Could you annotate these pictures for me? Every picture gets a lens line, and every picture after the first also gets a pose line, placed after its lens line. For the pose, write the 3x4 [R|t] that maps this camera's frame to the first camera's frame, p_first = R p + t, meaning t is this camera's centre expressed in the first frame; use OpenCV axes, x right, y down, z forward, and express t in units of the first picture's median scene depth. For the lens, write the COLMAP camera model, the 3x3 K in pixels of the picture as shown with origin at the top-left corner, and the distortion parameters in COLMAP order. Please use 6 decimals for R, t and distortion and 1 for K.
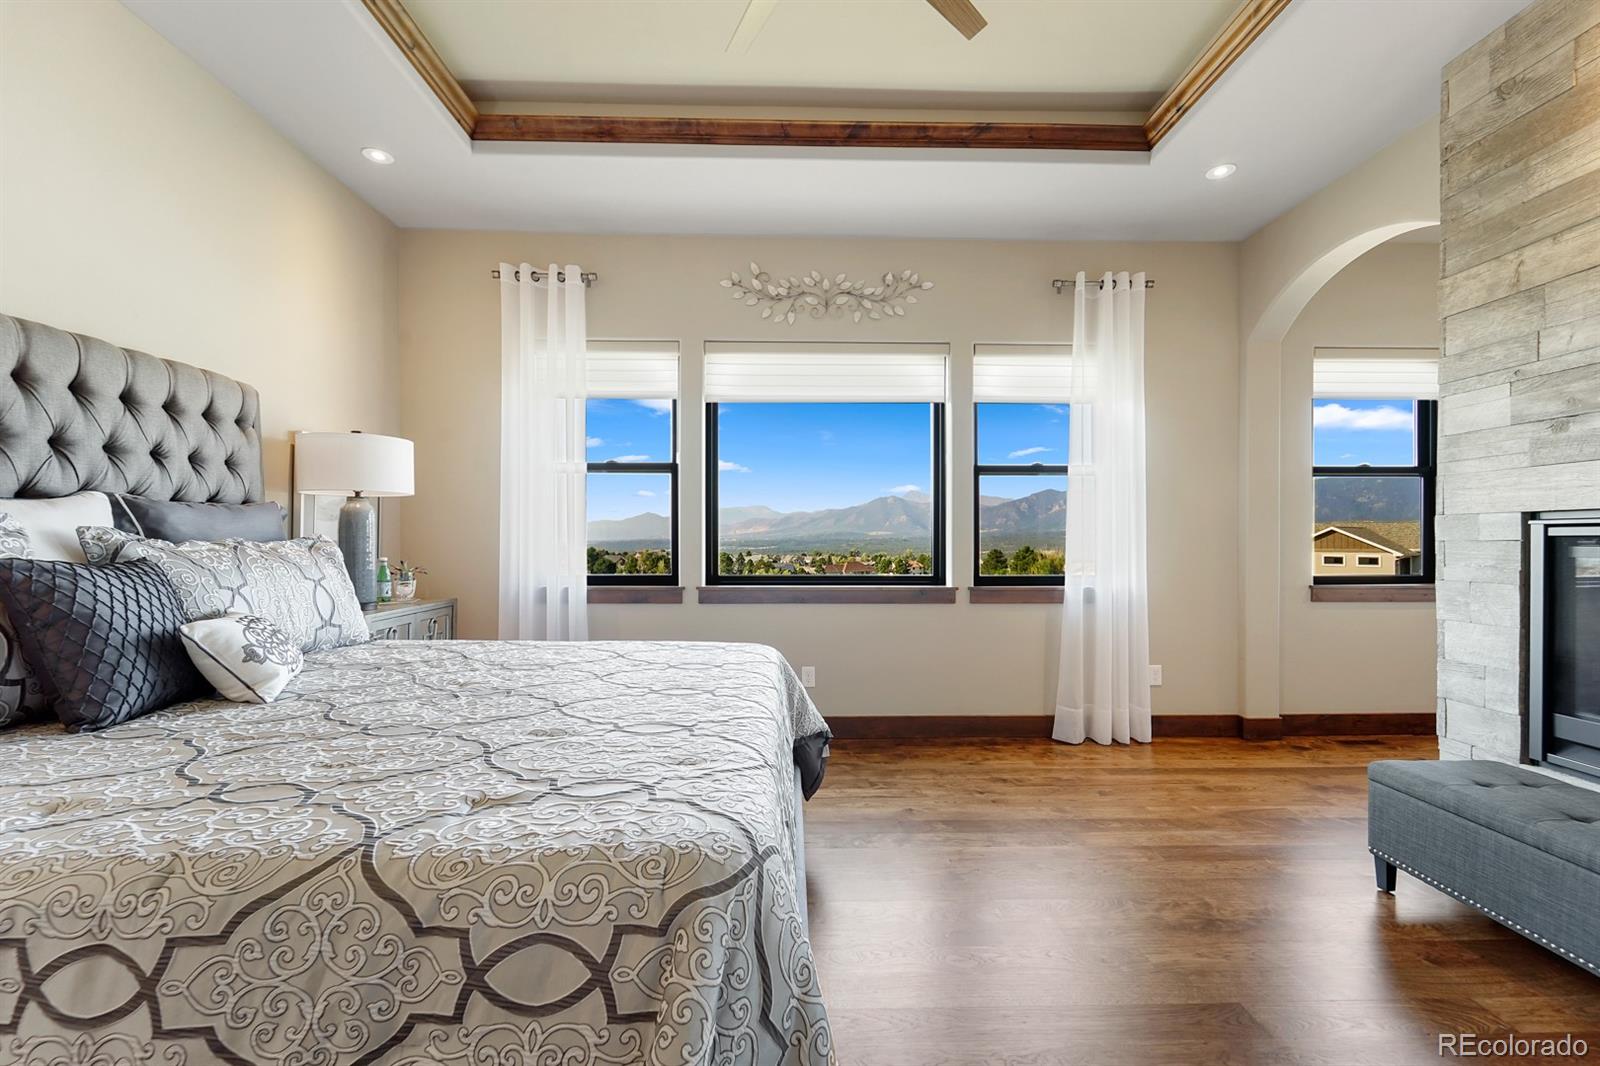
lens RADIAL K [[672.8, 0, 811.3], [0, 672.8, 544.0], [0, 0, 1]] dist [0.003691, -0.001444]
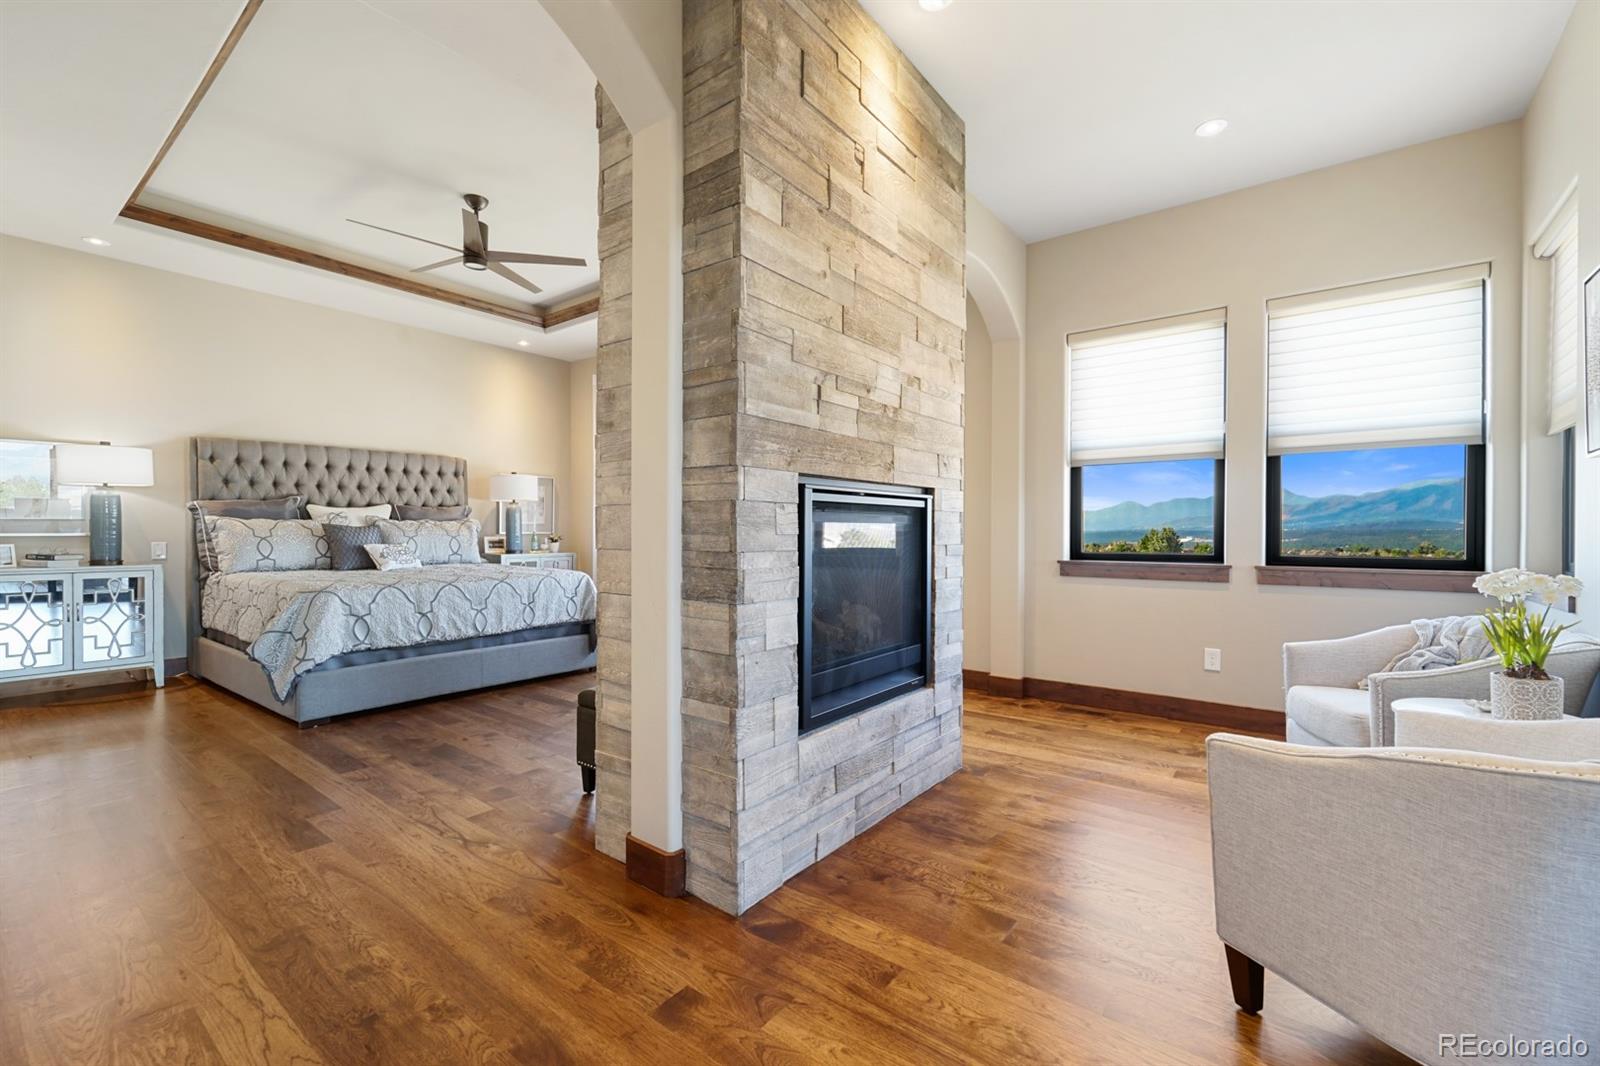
lens RADIAL K [[672.8, 0, 803.5], [0, 672.8, 529.5], [0, 0, 1]] dist [0.003691, -0.001444]
pose [[0.770060, -0.001598, -0.637969, 1.186803], [-0.003692, 0.999969, -0.006960, 0.026142], [0.637960, 0.007715, 0.770031, -0.071280]]
